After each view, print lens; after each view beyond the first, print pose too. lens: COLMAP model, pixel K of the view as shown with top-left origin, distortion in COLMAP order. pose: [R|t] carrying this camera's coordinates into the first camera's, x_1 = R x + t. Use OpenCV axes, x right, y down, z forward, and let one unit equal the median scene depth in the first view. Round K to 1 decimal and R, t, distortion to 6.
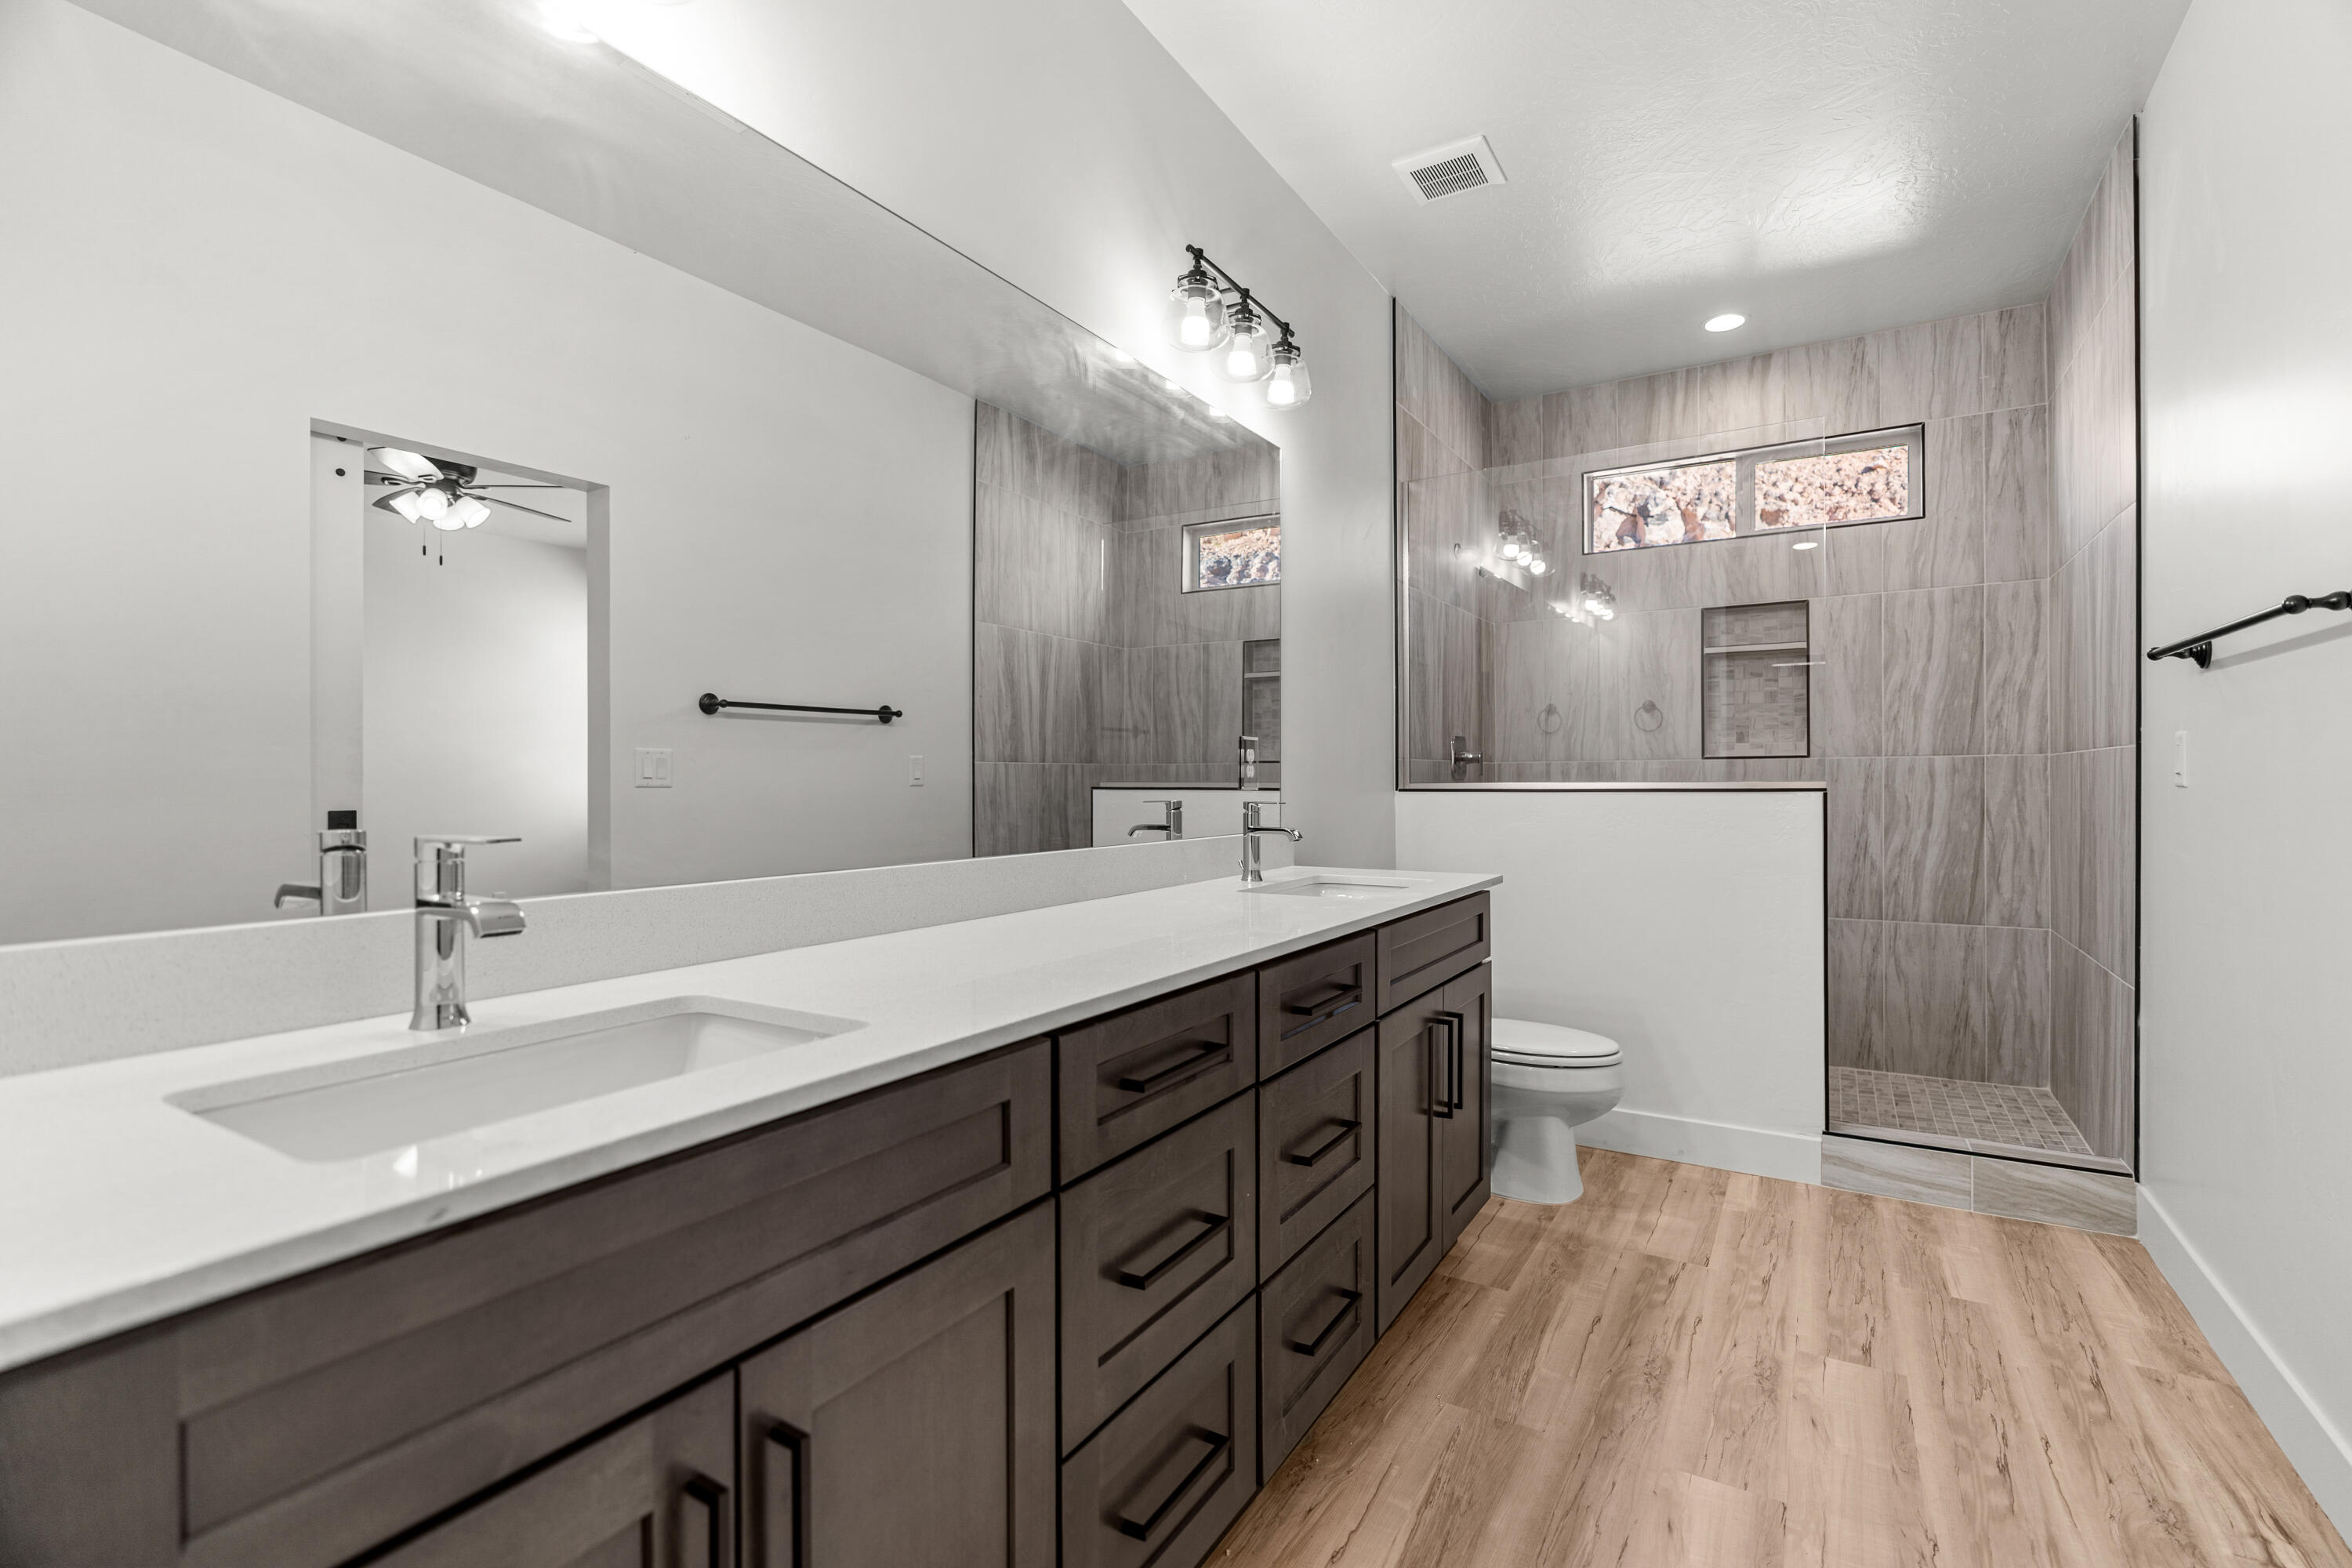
lens RADIAL K [[1076.5, 0, 1193.3], [0, 1076.5, 795.0], [0, 0, 1]] dist [-0.001677, 0.003280]
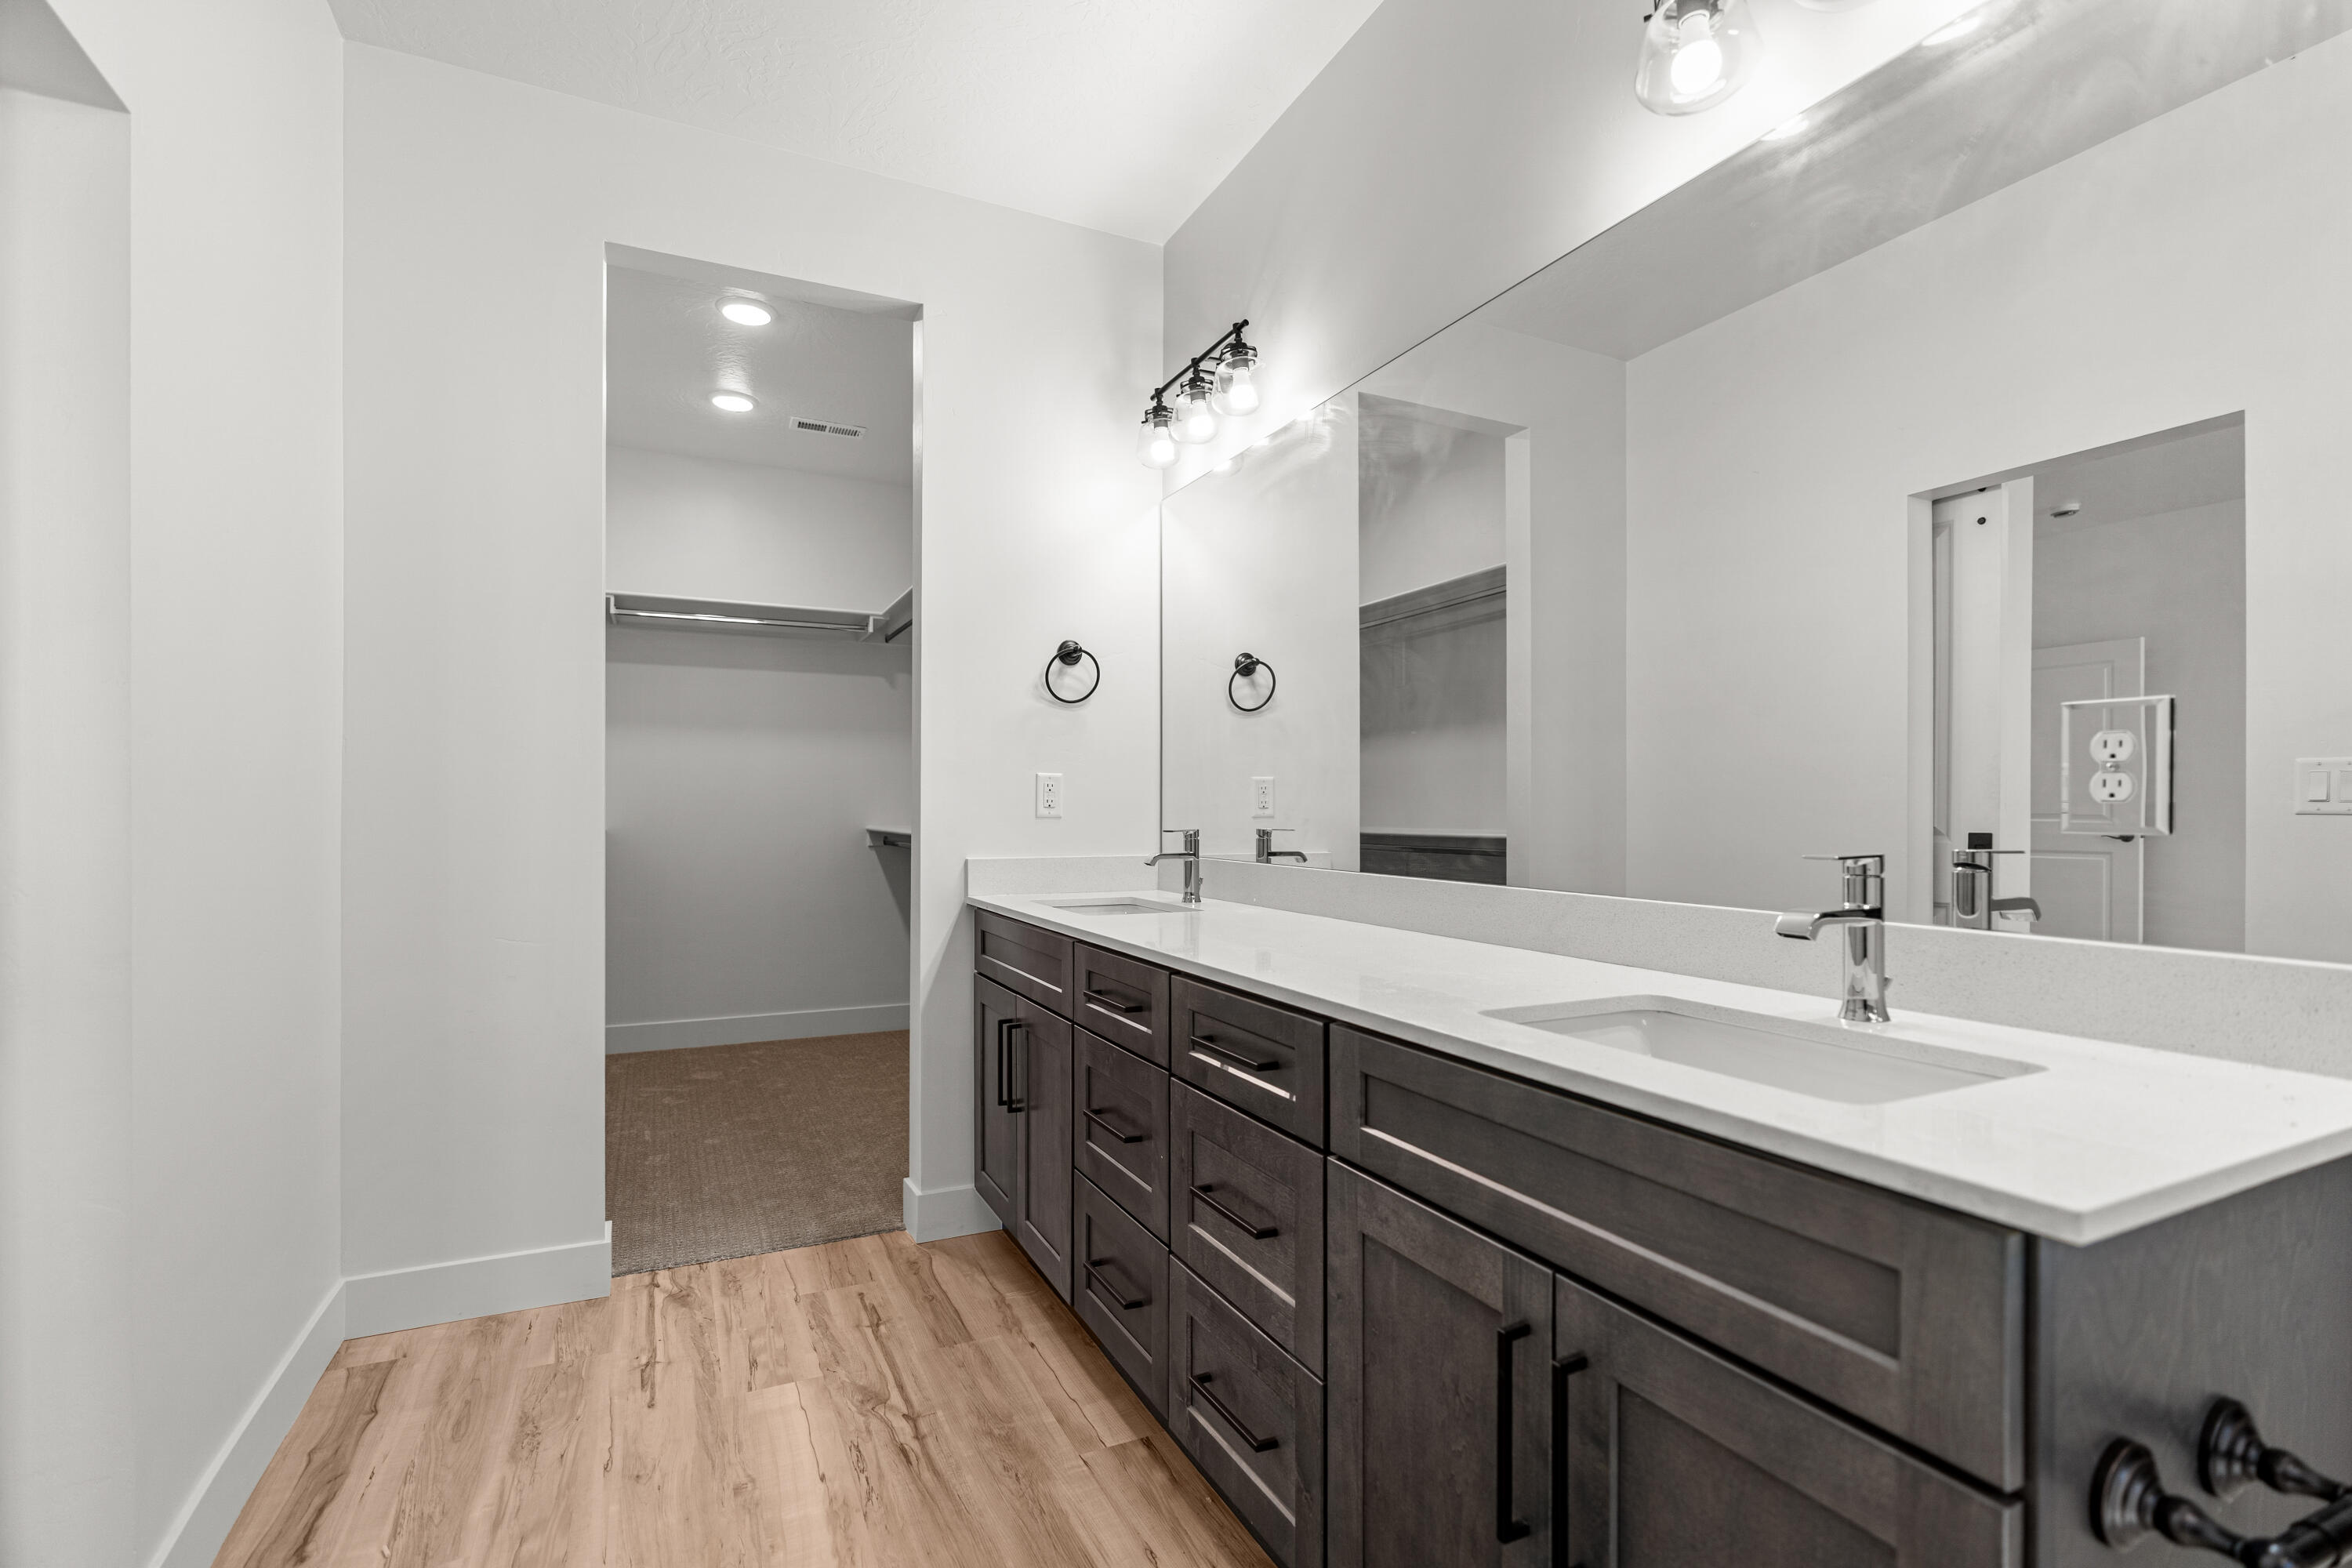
lens RADIAL K [[1076.5, 0, 1193.3], [0, 1076.5, 795.0], [0, 0, 1]] dist [-0.001677, 0.003280]
pose [[-0.547490, 0.000962, -0.836812, 0.638675], [-0.012868, 0.999871, 0.009568, -0.023953], [0.836713, 0.016006, -0.547407, 1.056585]]
